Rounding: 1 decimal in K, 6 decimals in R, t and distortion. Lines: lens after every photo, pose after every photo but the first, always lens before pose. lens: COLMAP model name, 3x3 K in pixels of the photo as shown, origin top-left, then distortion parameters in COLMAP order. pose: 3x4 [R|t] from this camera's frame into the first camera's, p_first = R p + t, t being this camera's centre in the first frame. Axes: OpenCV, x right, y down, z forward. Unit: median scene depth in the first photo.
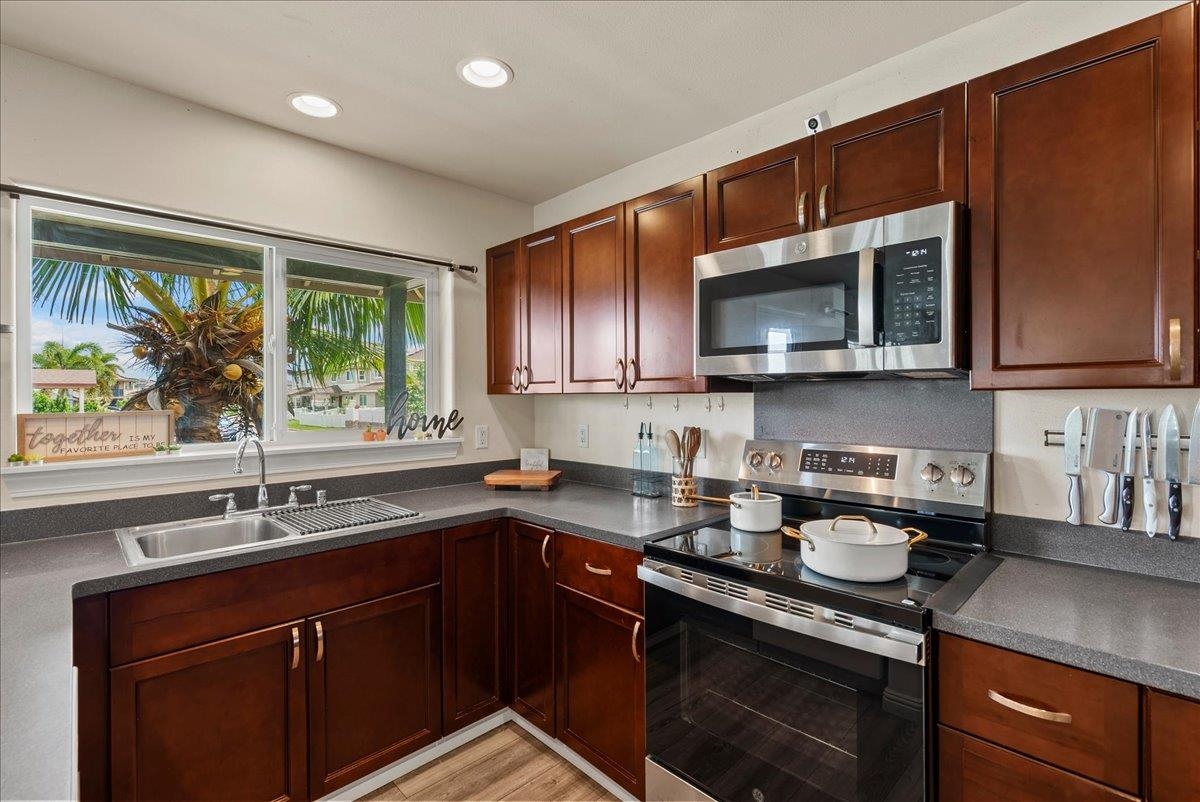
lens RADIAL K [[546.9, 0, 599.7], [0, 546.9, 398.7], [0, 0, 1]] dist [-0.004771, 0.001588]
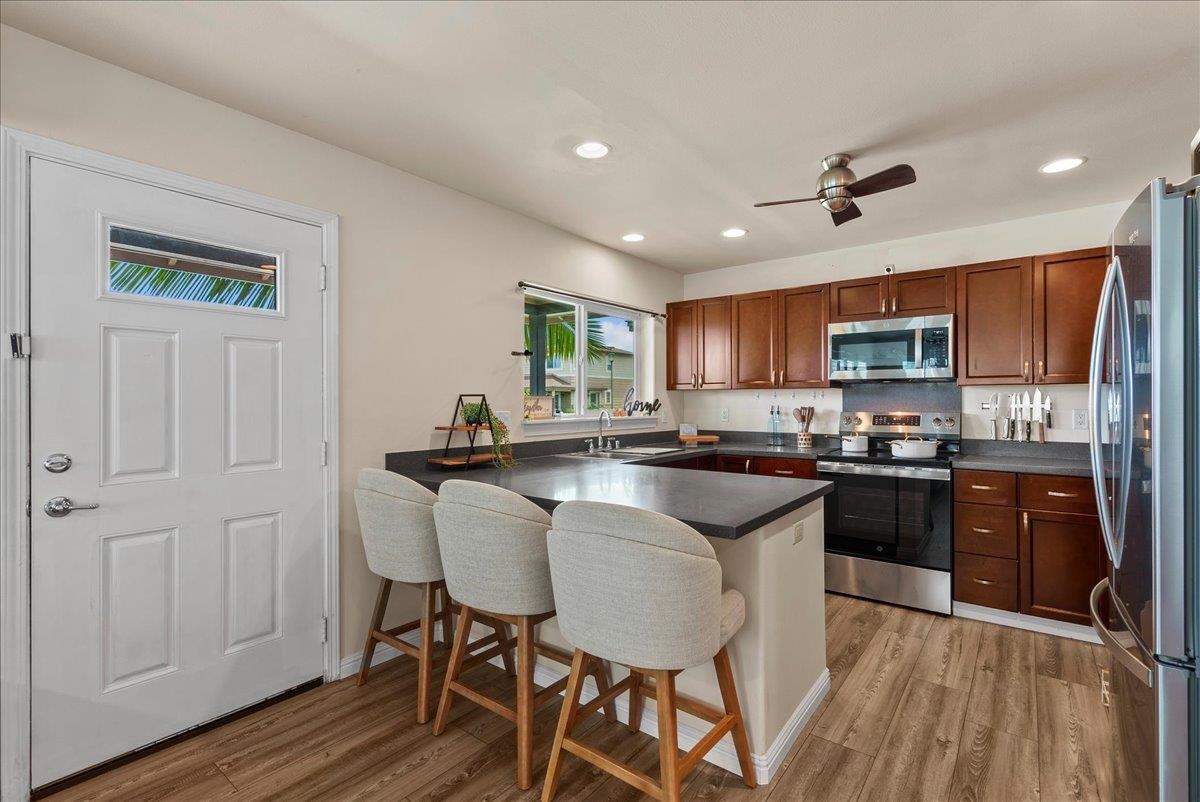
lens RADIAL K [[542.9, 0, 602.3], [0, 542.9, 399.4], [0, 0, 1]] dist [-0.003518, 0.001374]
pose [[0.991640, 0.004047, 0.128972, -0.836880], [-0.002692, 0.999939, -0.010683, 0.051436], [-0.129008, 0.010246, 0.991591, -0.841327]]
